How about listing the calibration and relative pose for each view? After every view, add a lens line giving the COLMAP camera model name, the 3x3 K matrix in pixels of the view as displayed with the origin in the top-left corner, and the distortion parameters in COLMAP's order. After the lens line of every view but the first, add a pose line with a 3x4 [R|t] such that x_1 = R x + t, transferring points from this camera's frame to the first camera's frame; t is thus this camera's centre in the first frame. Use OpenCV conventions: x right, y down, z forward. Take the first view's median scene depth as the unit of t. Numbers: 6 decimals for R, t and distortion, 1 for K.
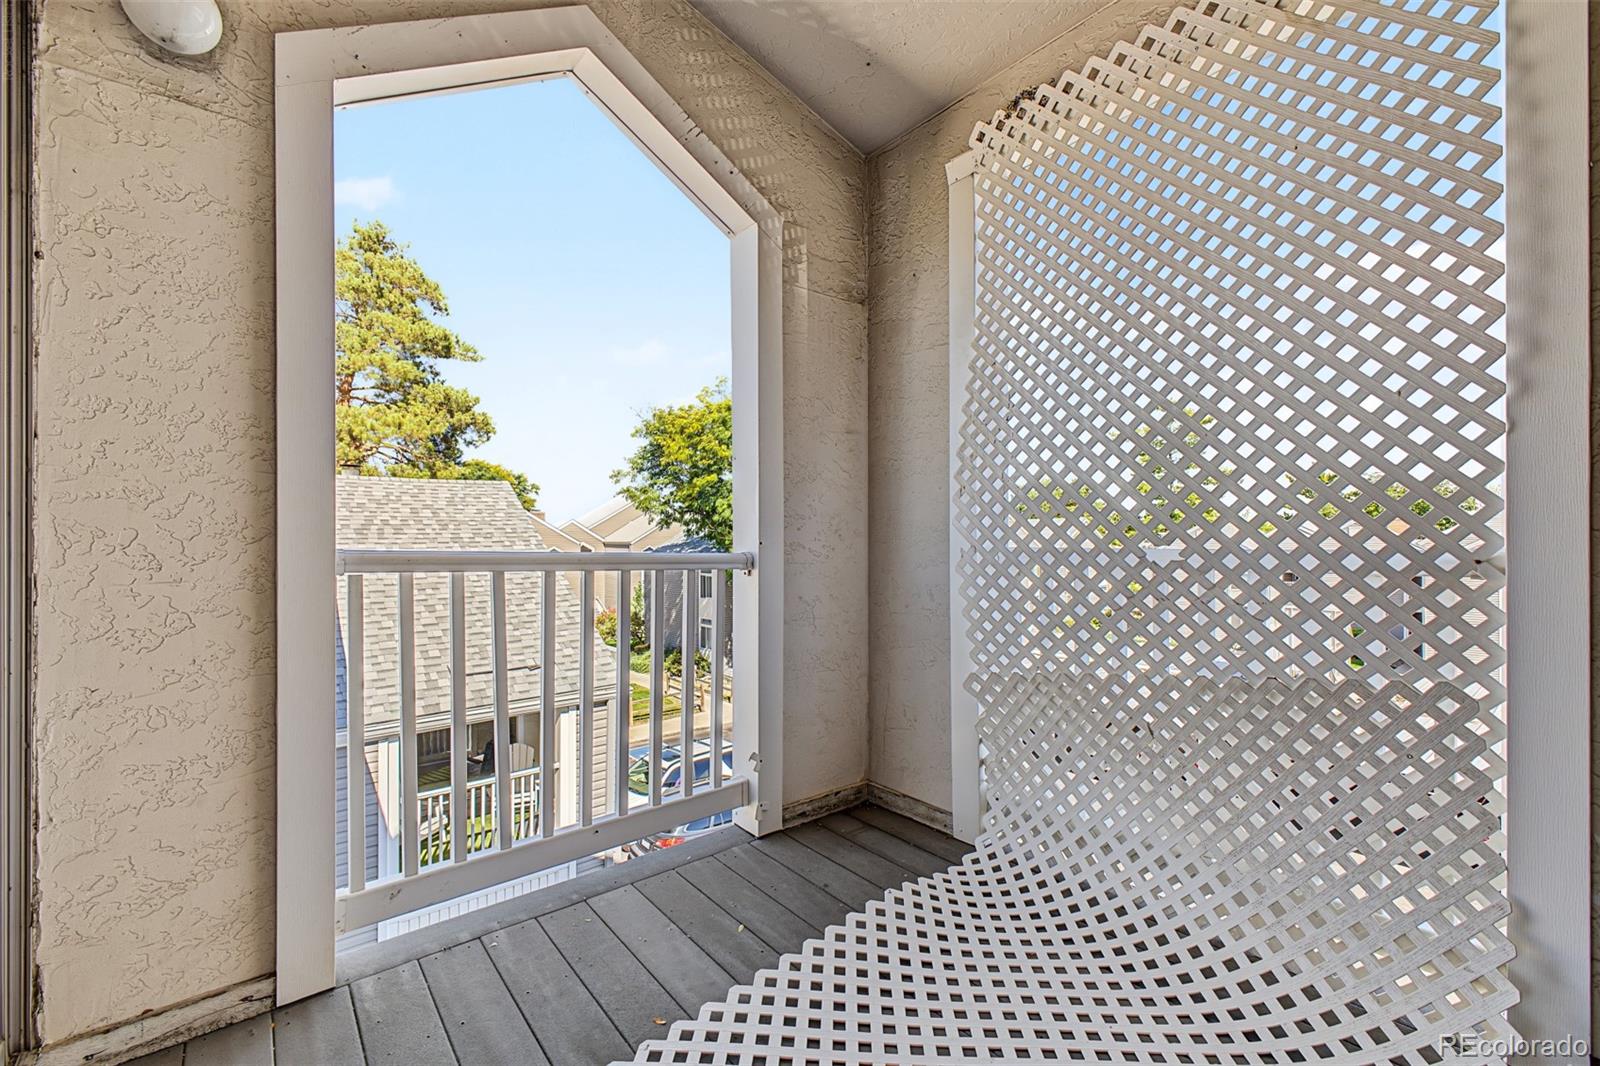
lens RADIAL K [[689.2, 0, 797.6], [0, 689.2, 536.1], [0, 0, 1]] dist [-0.010392, -0.000030]
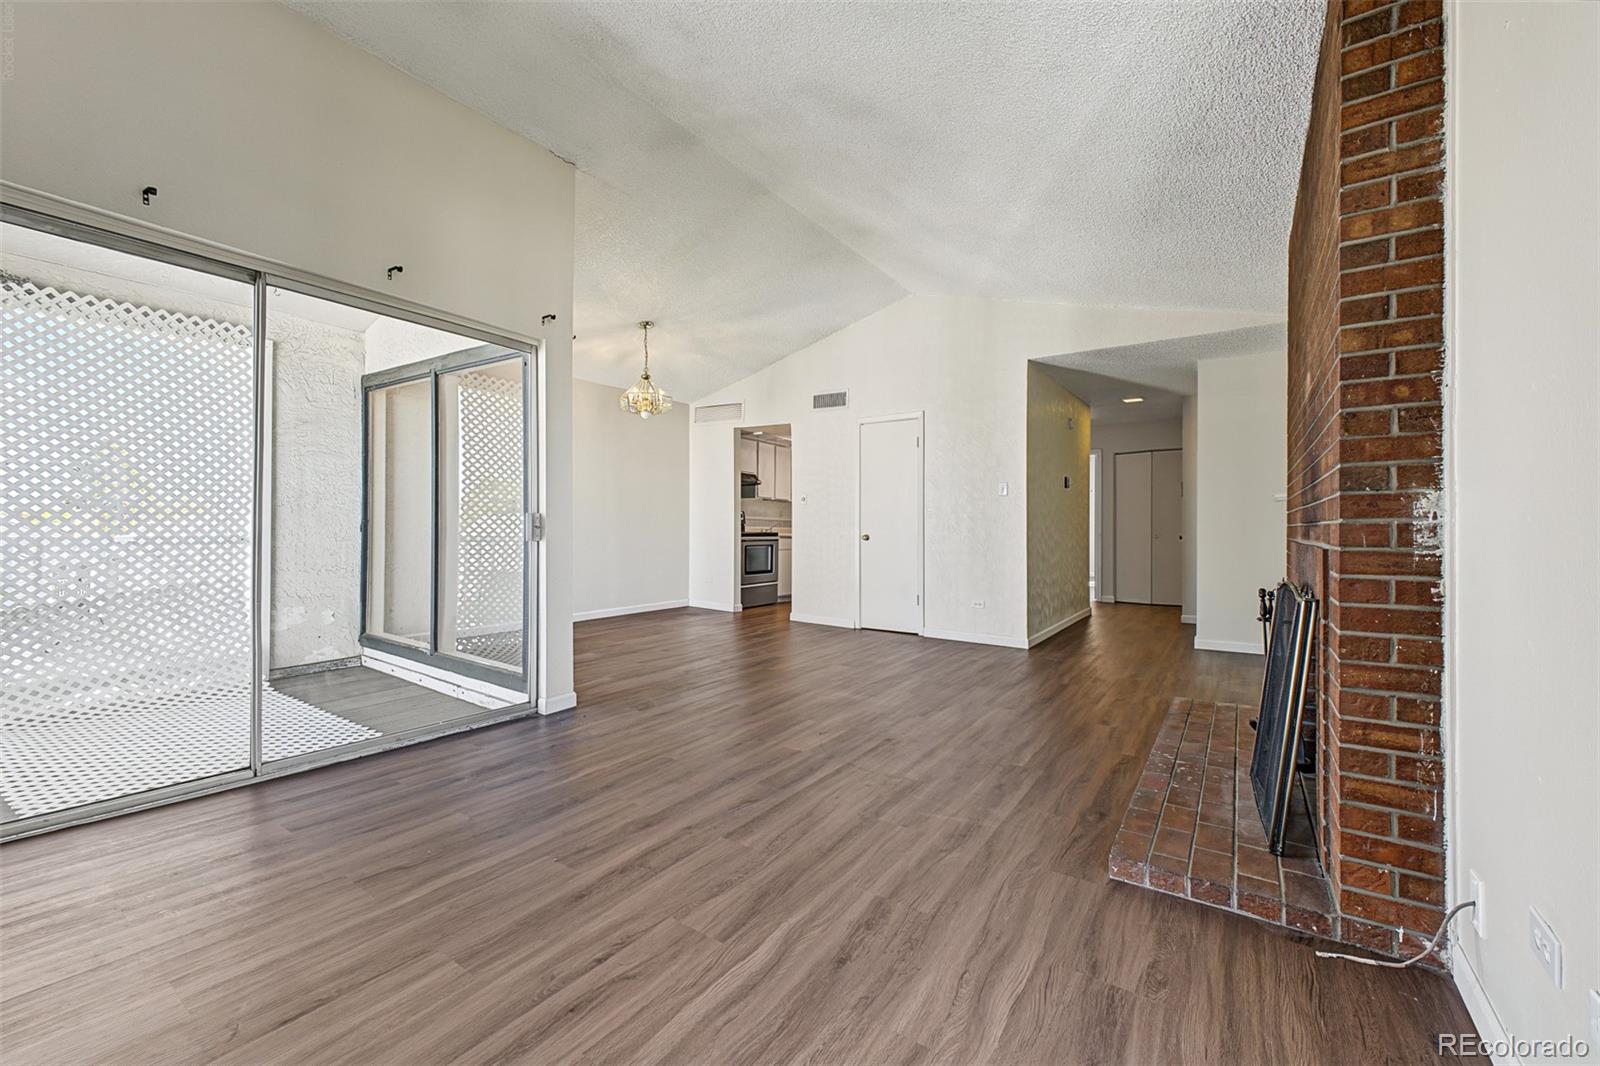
lens RADIAL K [[628.4, 0, 801.9], [0, 628.4, 534.6], [0, 0, 1]] dist [0.017726, -0.006395]
pose [[-0.275054, -0.004297, 0.961419, -1.578243], [-0.004463, 0.999985, 0.003193, -0.003697], [-0.961418, -0.003412, -0.275069, -0.446663]]
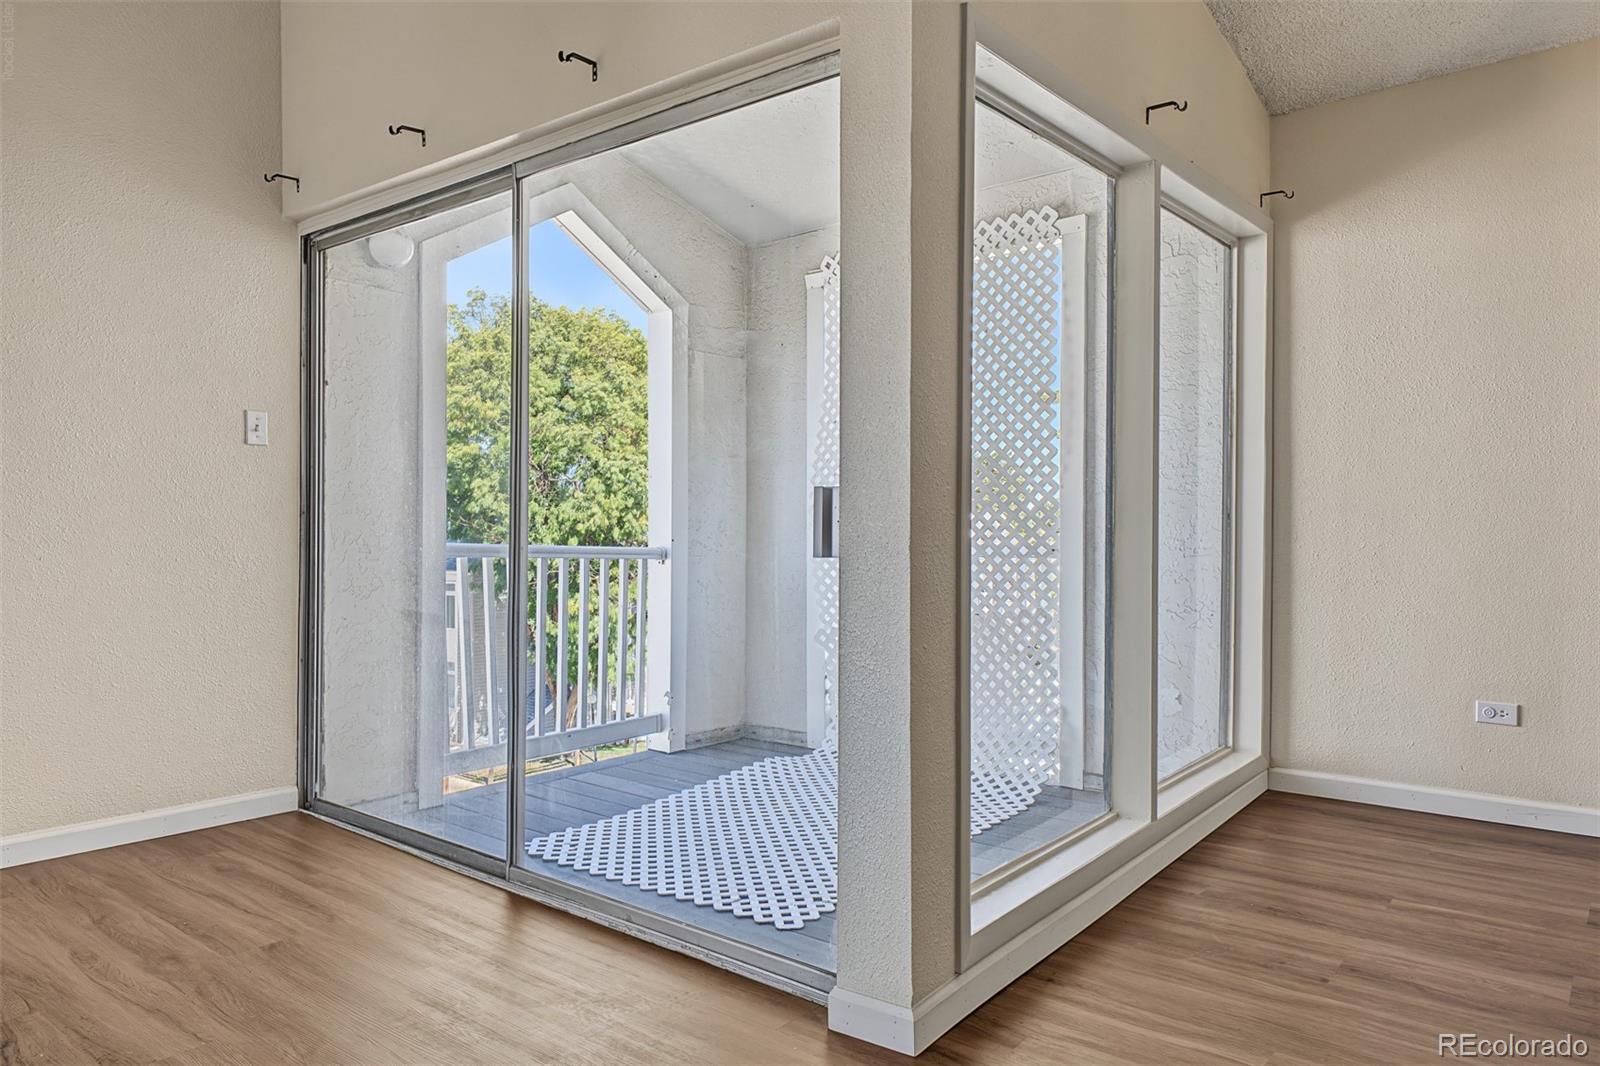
lens RADIAL K [[1069.1, 0, 805.2], [0, 1069.1, 537.1], [0, 0, 1]] dist [0.027641, -0.004108]
pose [[0.978081, 0.005037, 0.208165, -0.240804], [-0.005439, 0.999984, 0.001356, -0.001280], [-0.208155, -0.002459, 0.978093, -1.161417]]
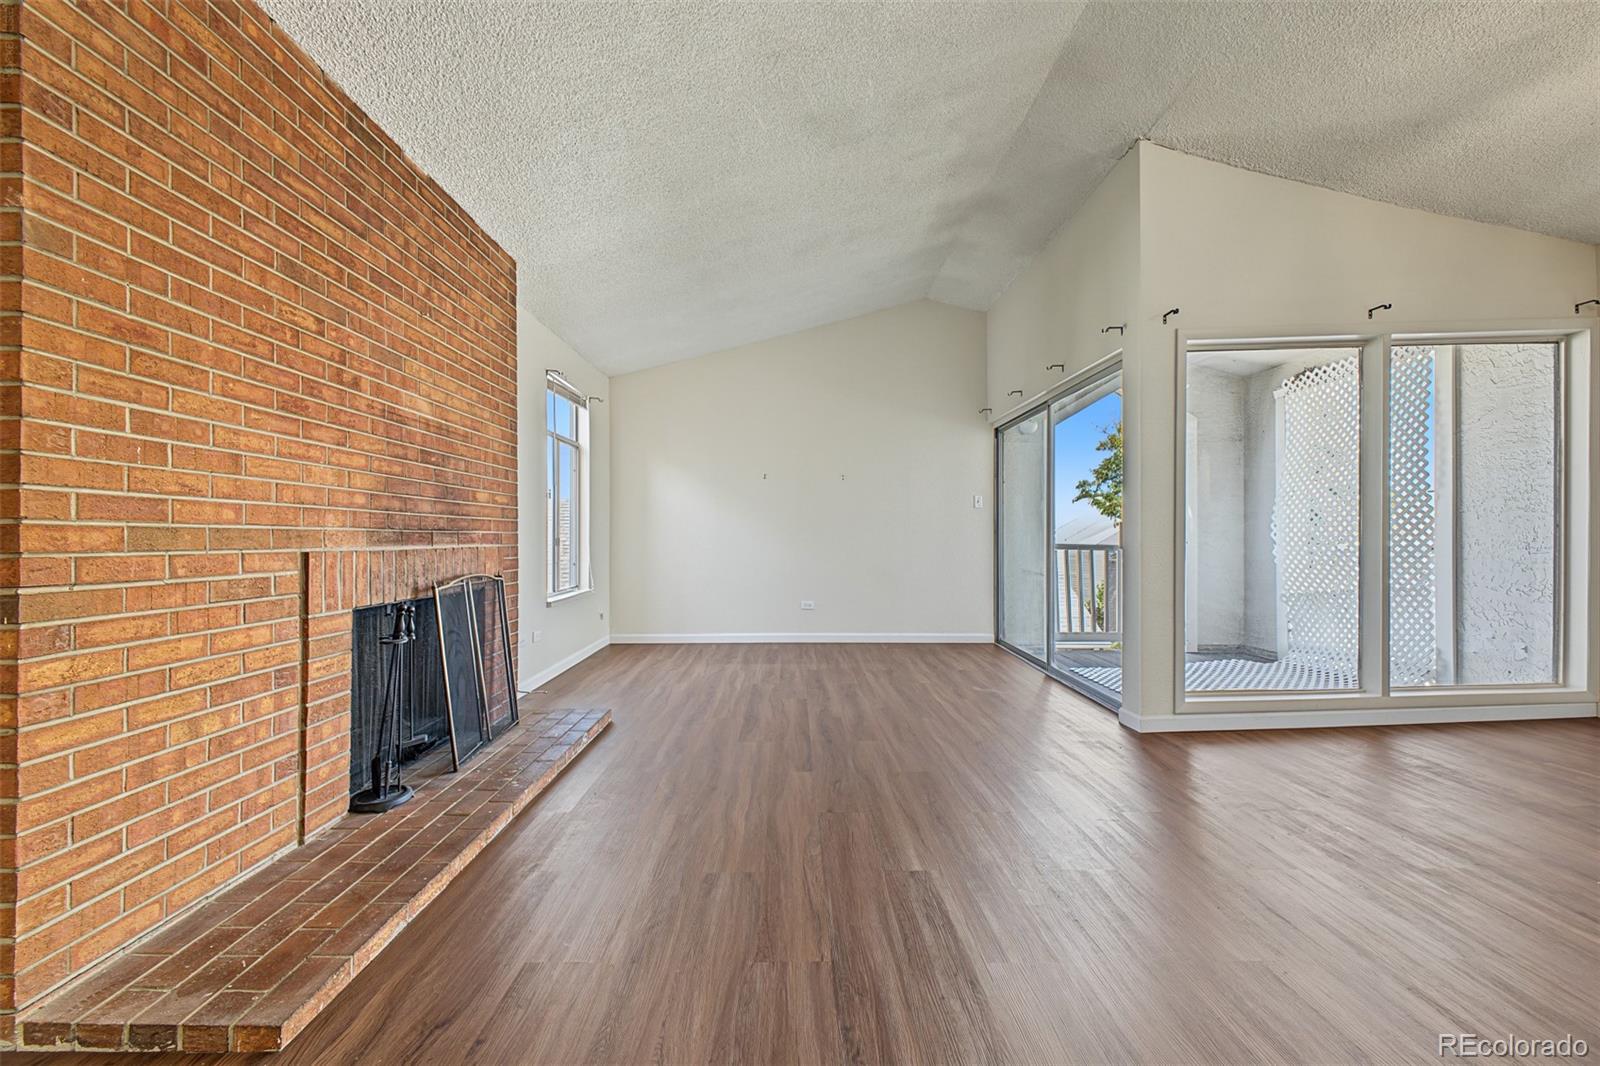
lens RADIAL K [[628.4, 0, 801.9], [0, 628.4, 534.6], [0, 0, 1]] dist [0.017726, -0.006395]
pose [[0.787263, -0.001750, -0.616614, 0.282700], [-0.000578, 0.999993, -0.003576, -0.009350], [0.616617, 0.003172, 0.787257, -1.860378]]
